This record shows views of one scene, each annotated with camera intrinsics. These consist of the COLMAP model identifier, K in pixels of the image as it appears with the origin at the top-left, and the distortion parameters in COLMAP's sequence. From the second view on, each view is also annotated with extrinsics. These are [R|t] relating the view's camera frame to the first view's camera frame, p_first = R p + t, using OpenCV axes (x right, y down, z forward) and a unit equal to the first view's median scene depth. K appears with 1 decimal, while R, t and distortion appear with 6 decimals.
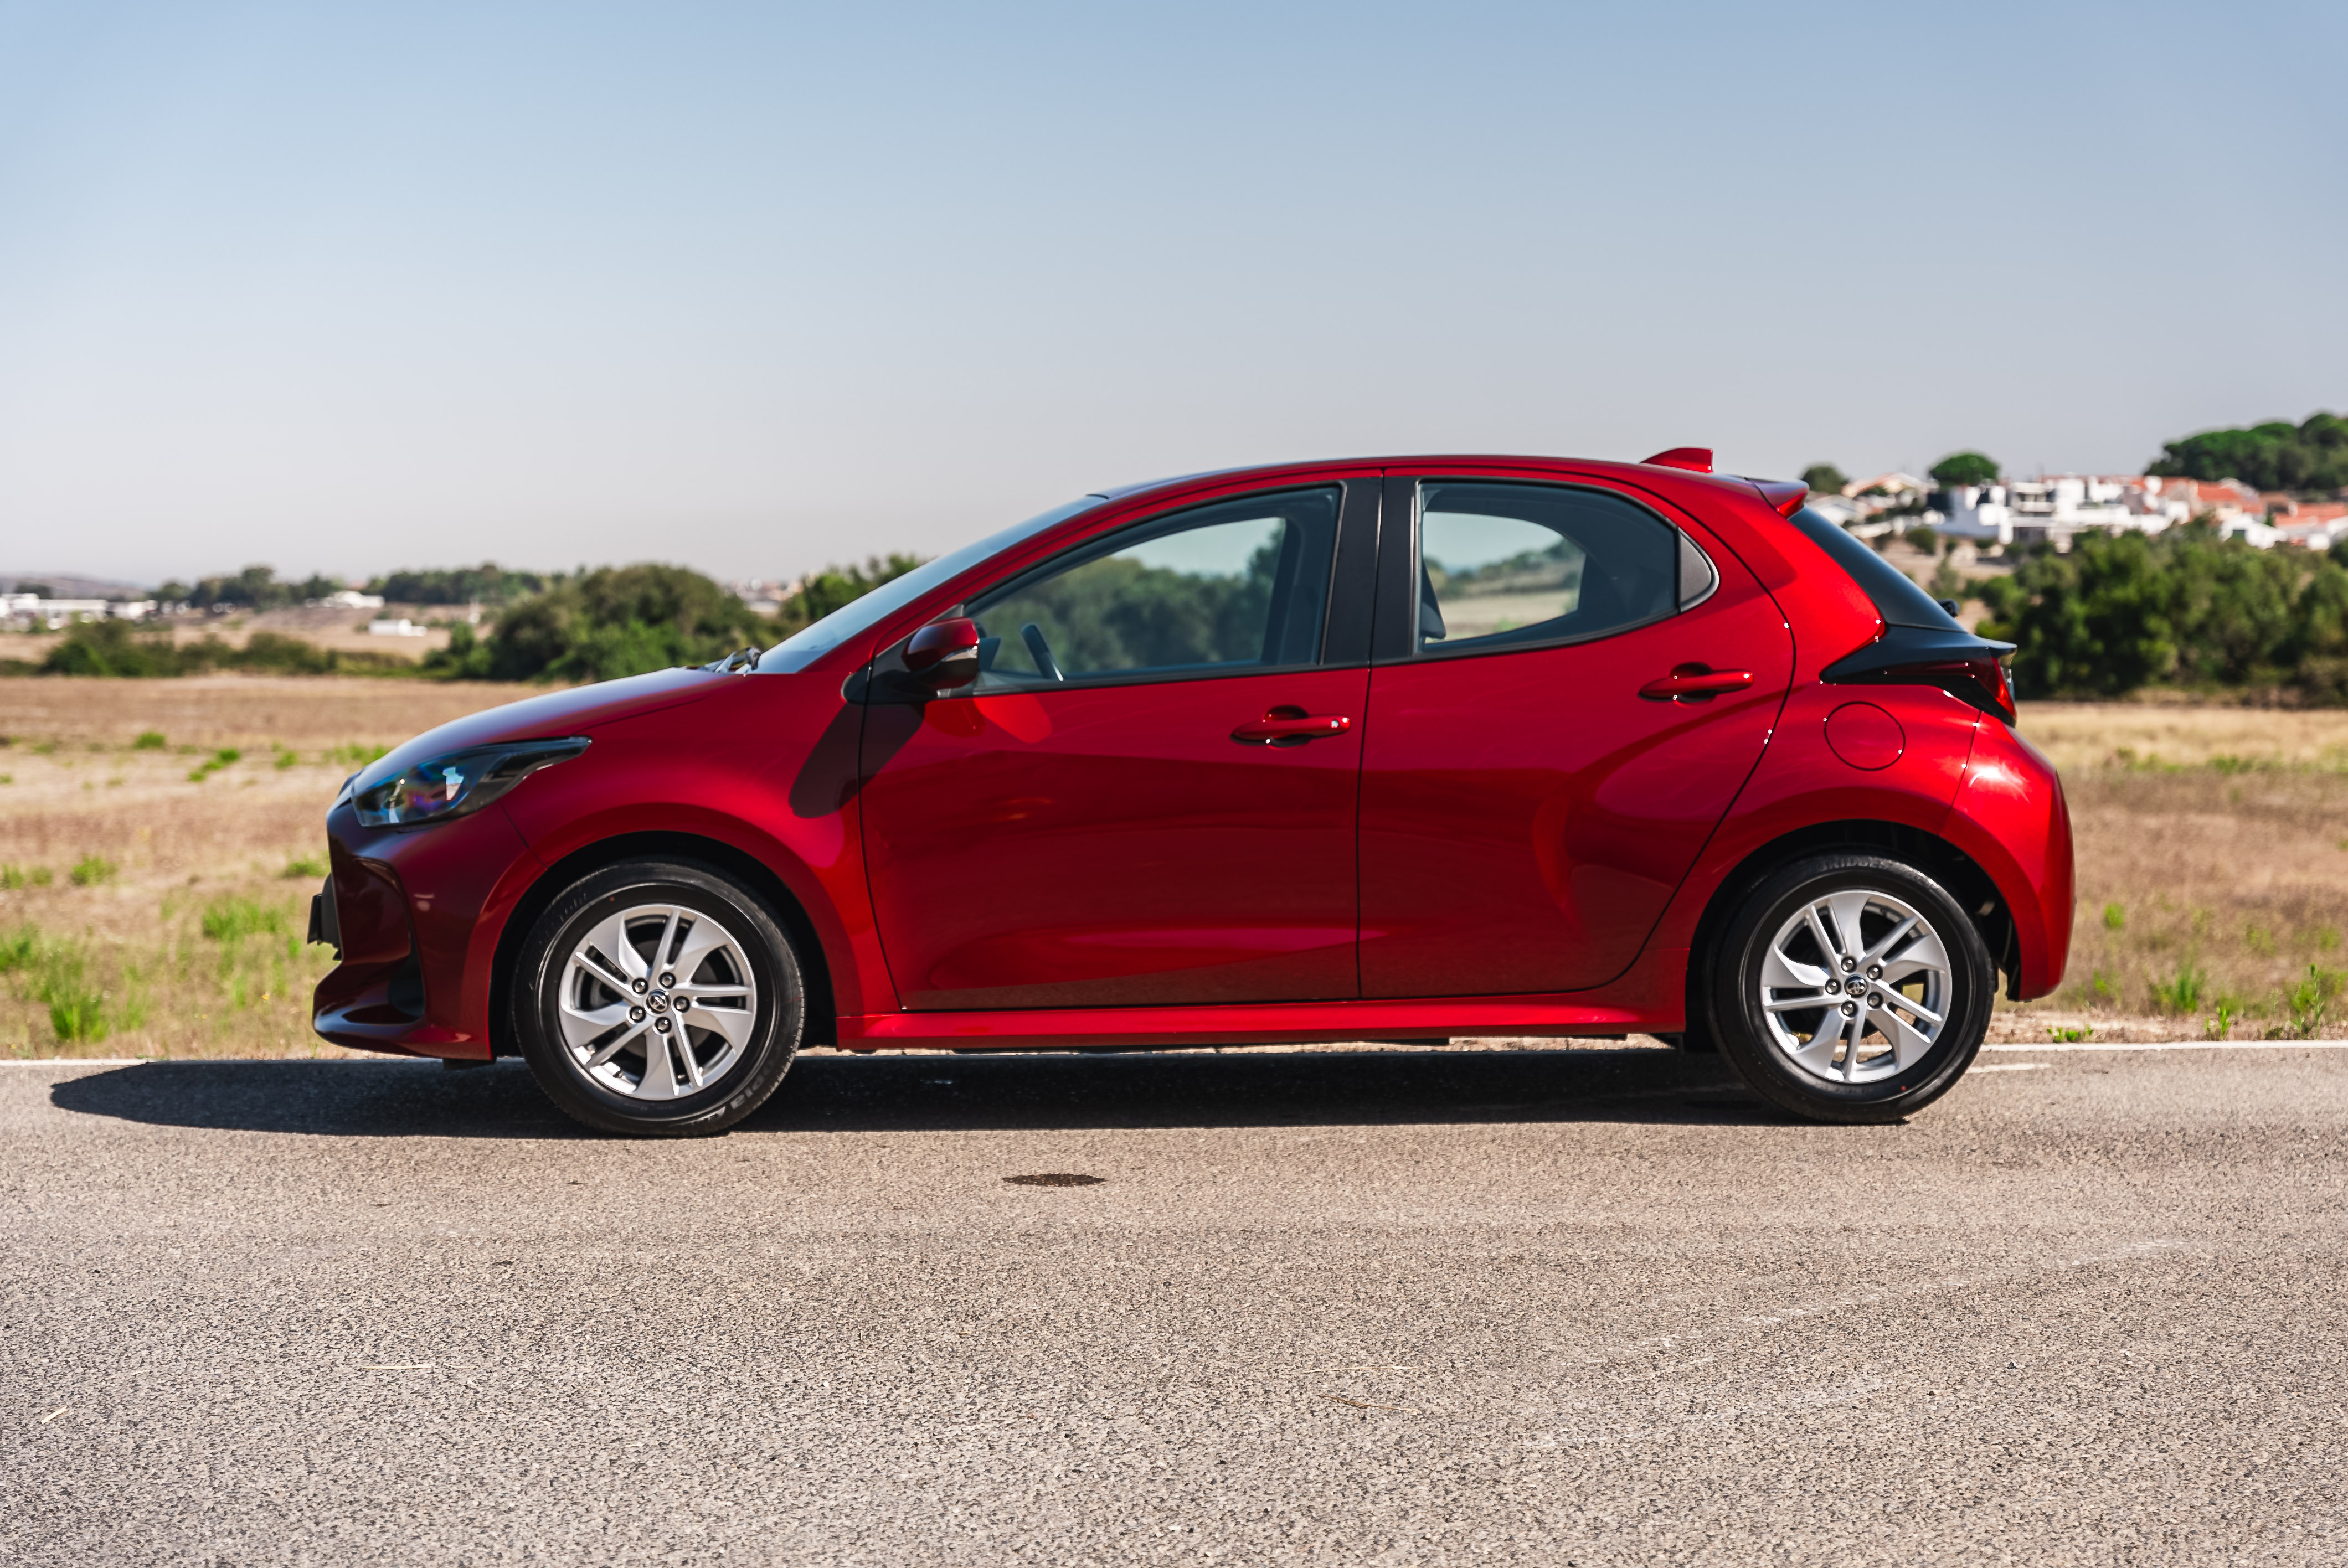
lens RADIAL K [[4023.3, 0, 1171.4], [0, 4023.3, 784.5], [0, 0, 1]] dist [0.045689, 0.000000]
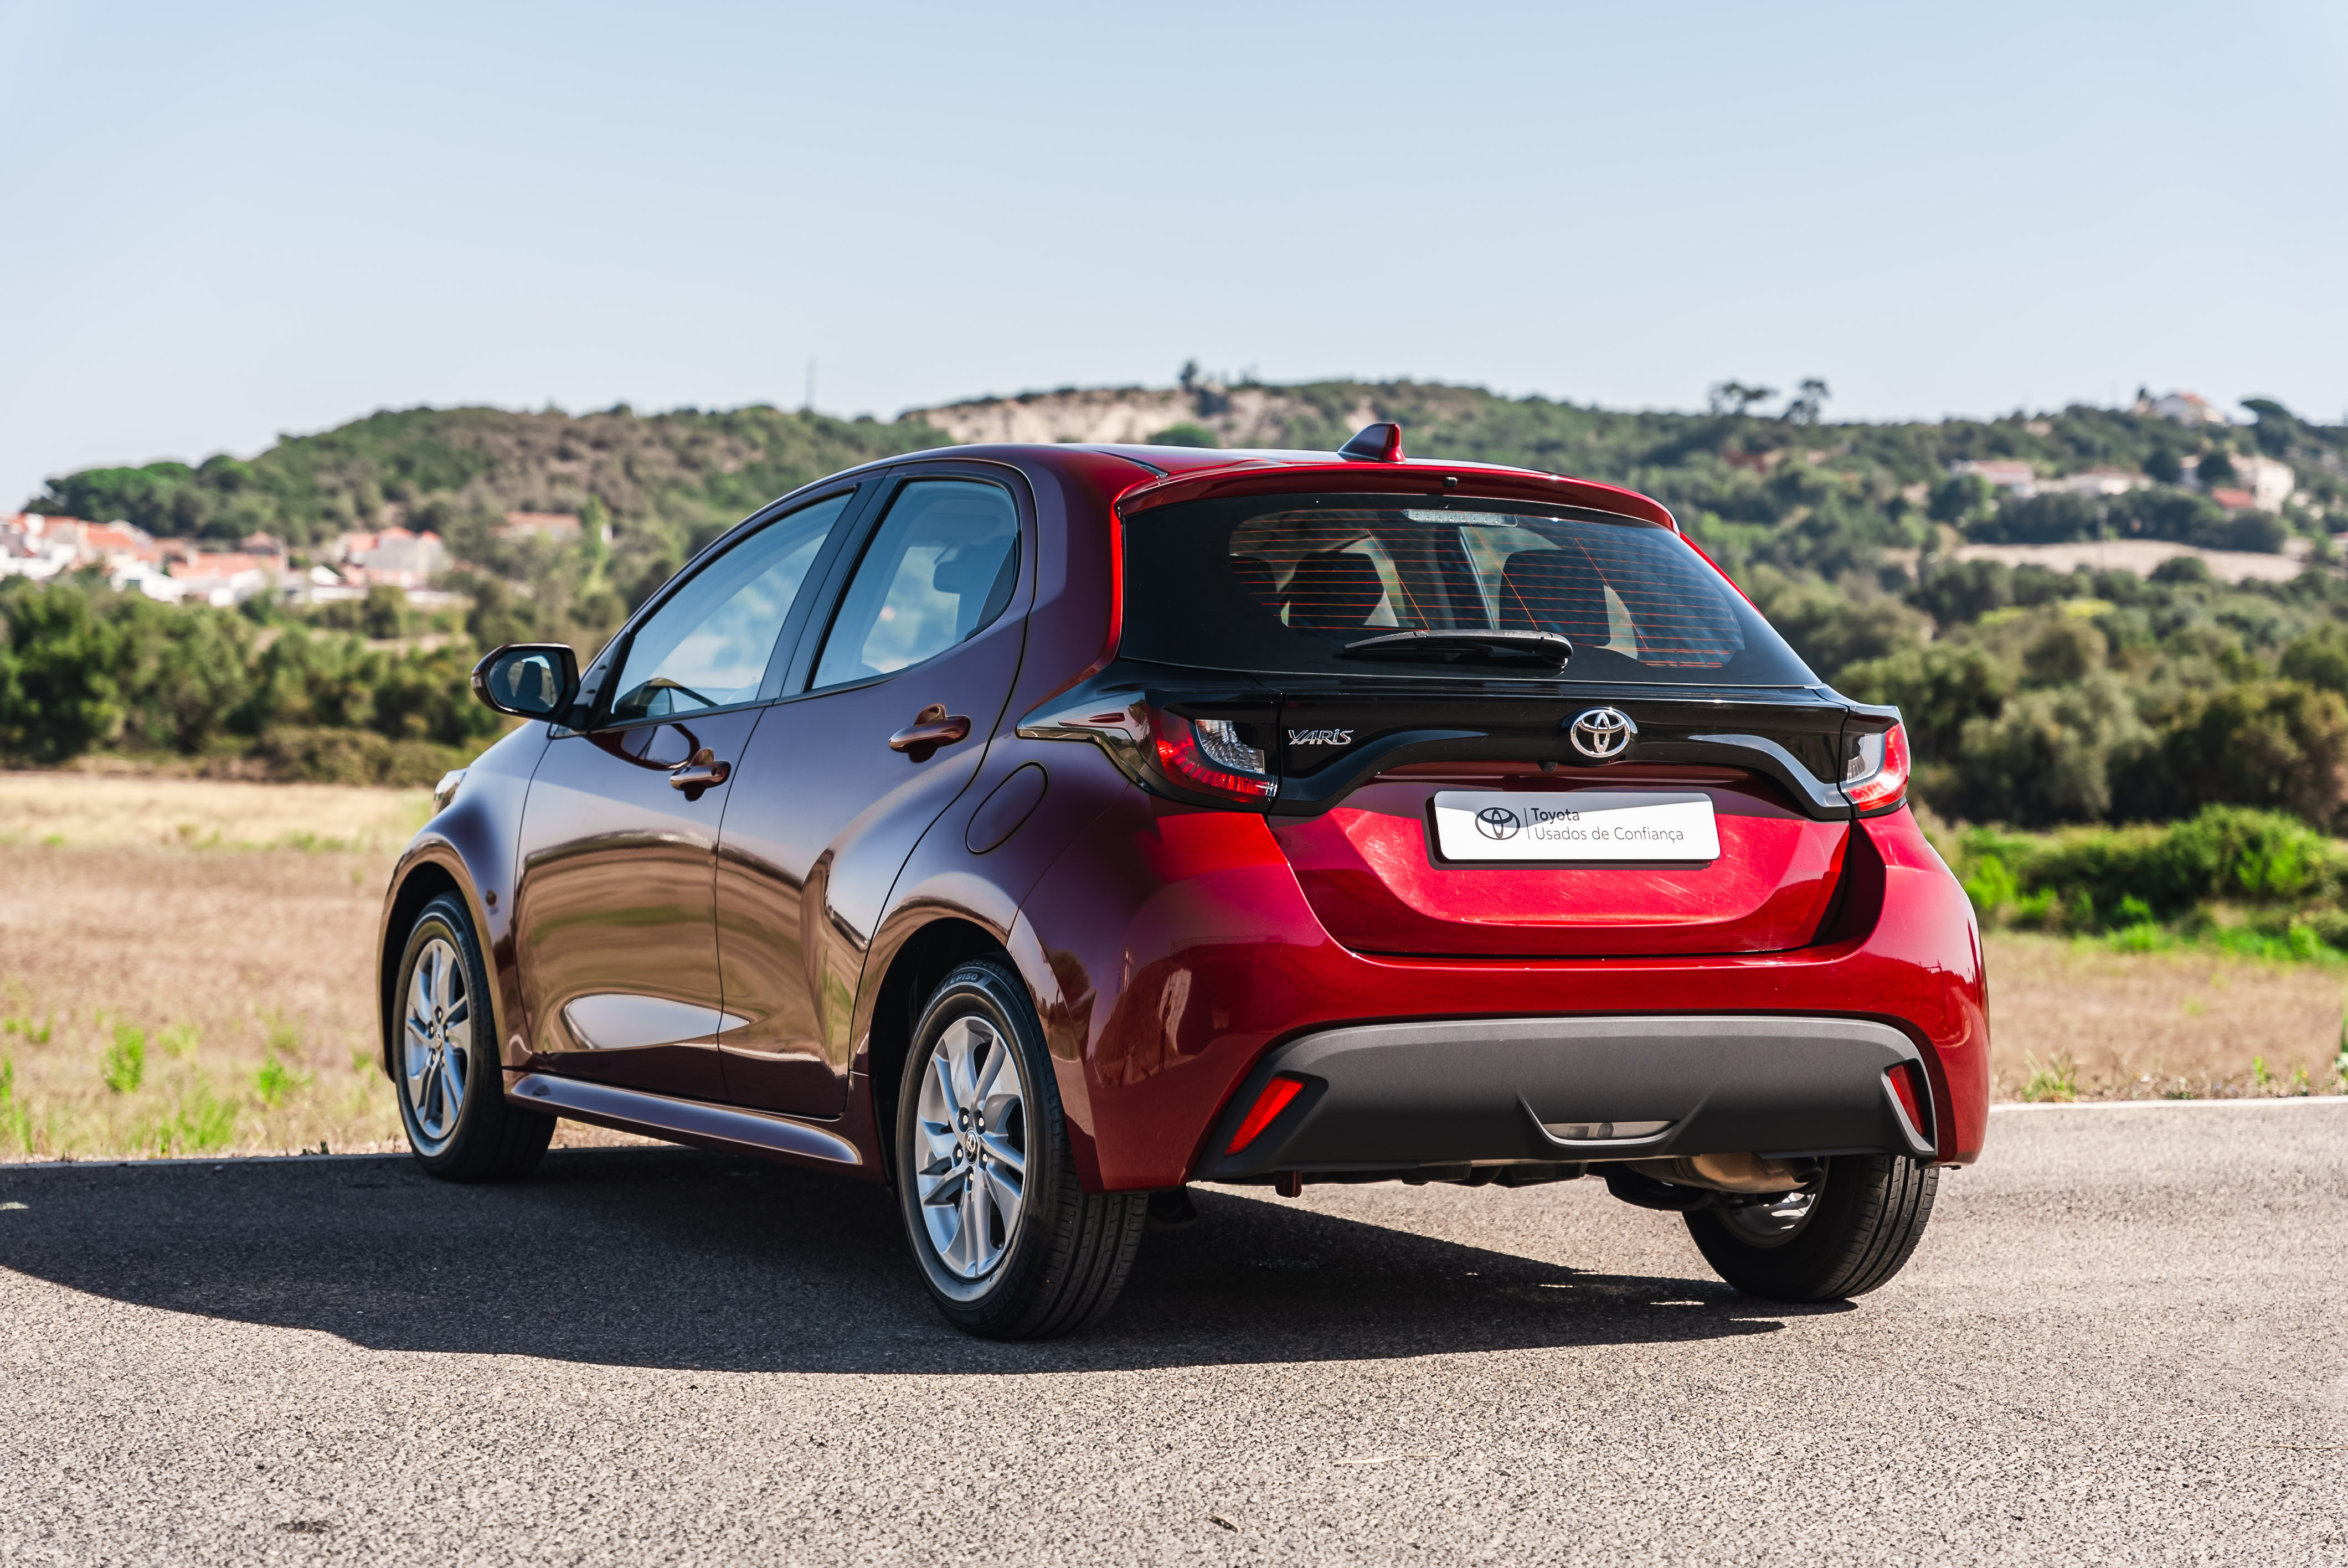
lens RADIAL K [[4583.3, 0, 1184.4], [0, 4583.3, 783.7], [0, 0, 1]] dist [0.063746, 0.000000]
pose [[0.883960, 0.018270, 0.467205, -0.666506], [-0.009866, 0.999743, -0.020428, 0.011095], [-0.467458, 0.013448, 0.883913, 0.085146]]
